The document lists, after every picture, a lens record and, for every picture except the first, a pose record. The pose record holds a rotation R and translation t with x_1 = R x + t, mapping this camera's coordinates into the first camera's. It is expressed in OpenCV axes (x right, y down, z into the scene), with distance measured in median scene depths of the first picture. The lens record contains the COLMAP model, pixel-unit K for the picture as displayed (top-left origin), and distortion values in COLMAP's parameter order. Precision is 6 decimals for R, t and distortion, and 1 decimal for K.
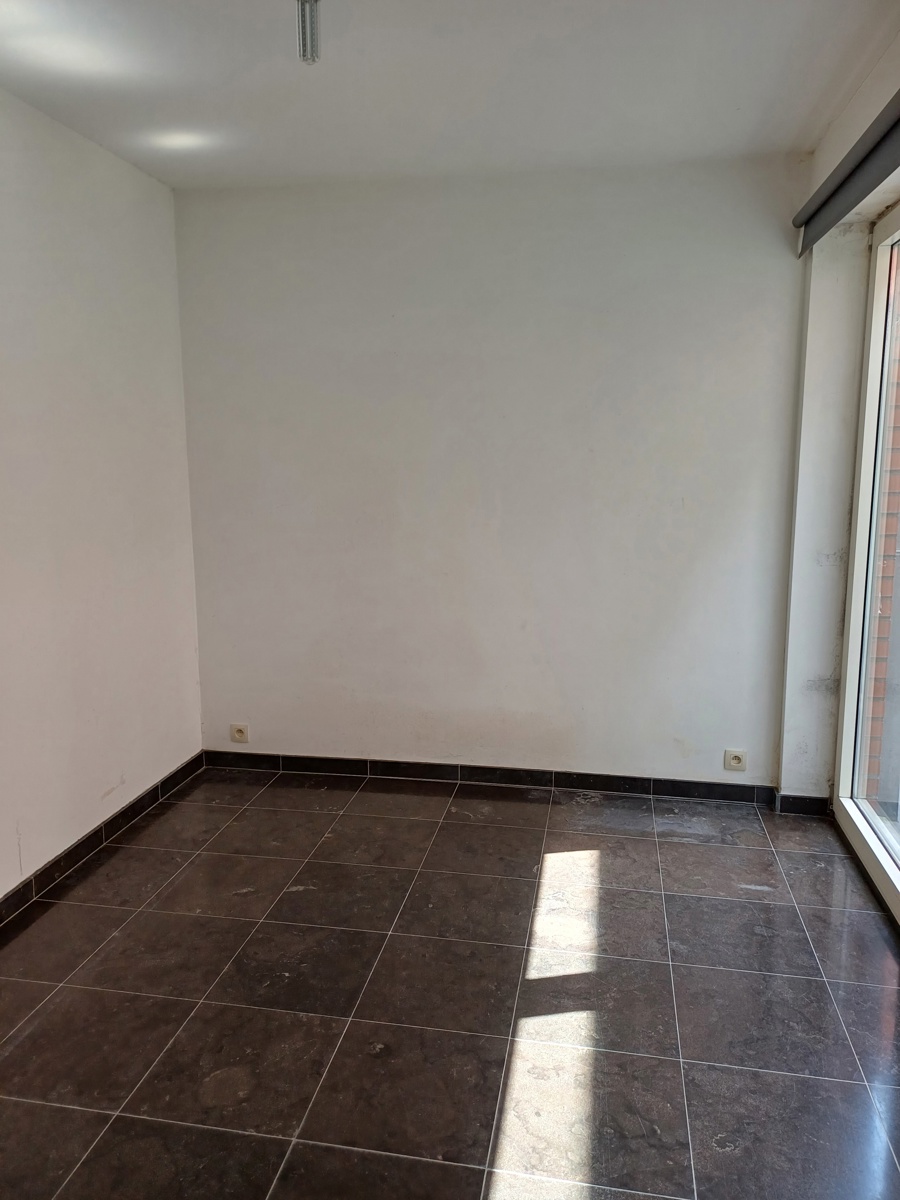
lens RADIAL K [[931.7, 0, 450.0], [0, 931.7, 600.0], [0, 0, 1]] dist [0.040889, -0.004540]
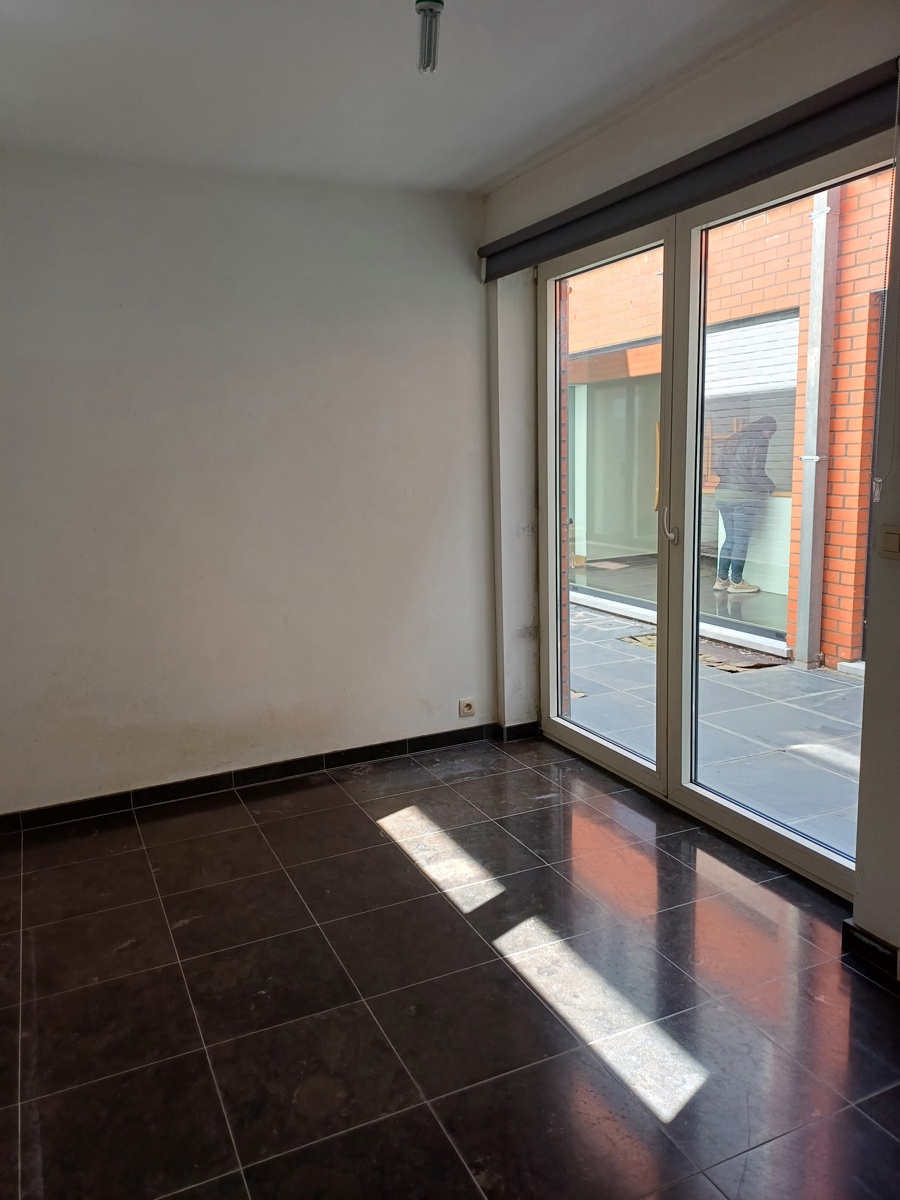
lens RADIAL K [[886.7, 0, 448.1], [0, 886.7, 624.3], [0, 0, 1]] dist [0.076117, -0.115543]
pose [[0.817281, -0.149751, 0.556441, -0.368740], [0.138551, 0.988381, 0.062497, -0.009129], [-0.559335, 0.026018, 0.828533, 0.083879]]
